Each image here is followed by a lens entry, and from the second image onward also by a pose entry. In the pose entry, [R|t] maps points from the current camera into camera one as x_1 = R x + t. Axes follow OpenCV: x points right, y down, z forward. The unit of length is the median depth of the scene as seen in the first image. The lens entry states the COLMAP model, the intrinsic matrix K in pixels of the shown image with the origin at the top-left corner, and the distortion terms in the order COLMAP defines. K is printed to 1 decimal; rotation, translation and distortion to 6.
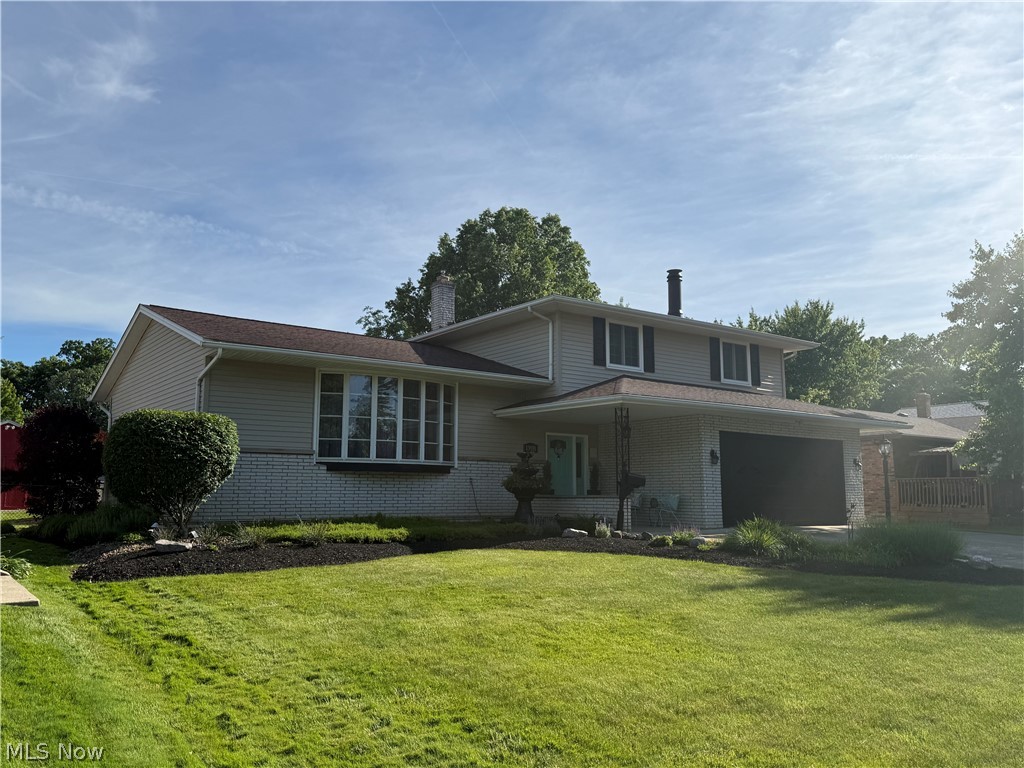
lens RADIAL K [[793.4, 0, 512.0], [0, 793.4, 384.0], [0, 0, 1]] dist [0.102044, 0.000090]
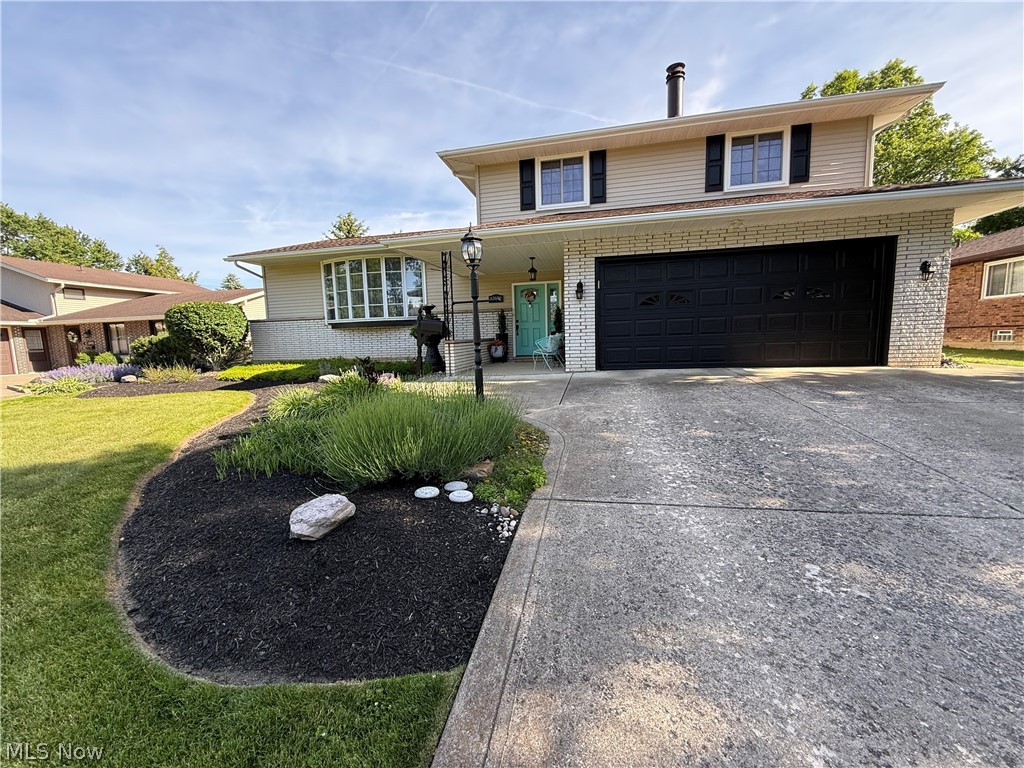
lens RADIAL K [[407.8, 0, 512.0], [0, 407.8, 384.0], [0, 0, 1]] dist [0.000768, -0.000045]
pose [[0.667003, 0.060409, -0.742602, 0.534971], [0.140628, 0.968584, 0.205104, 0.088400], [0.731663, -0.241236, 0.637554, 0.641899]]
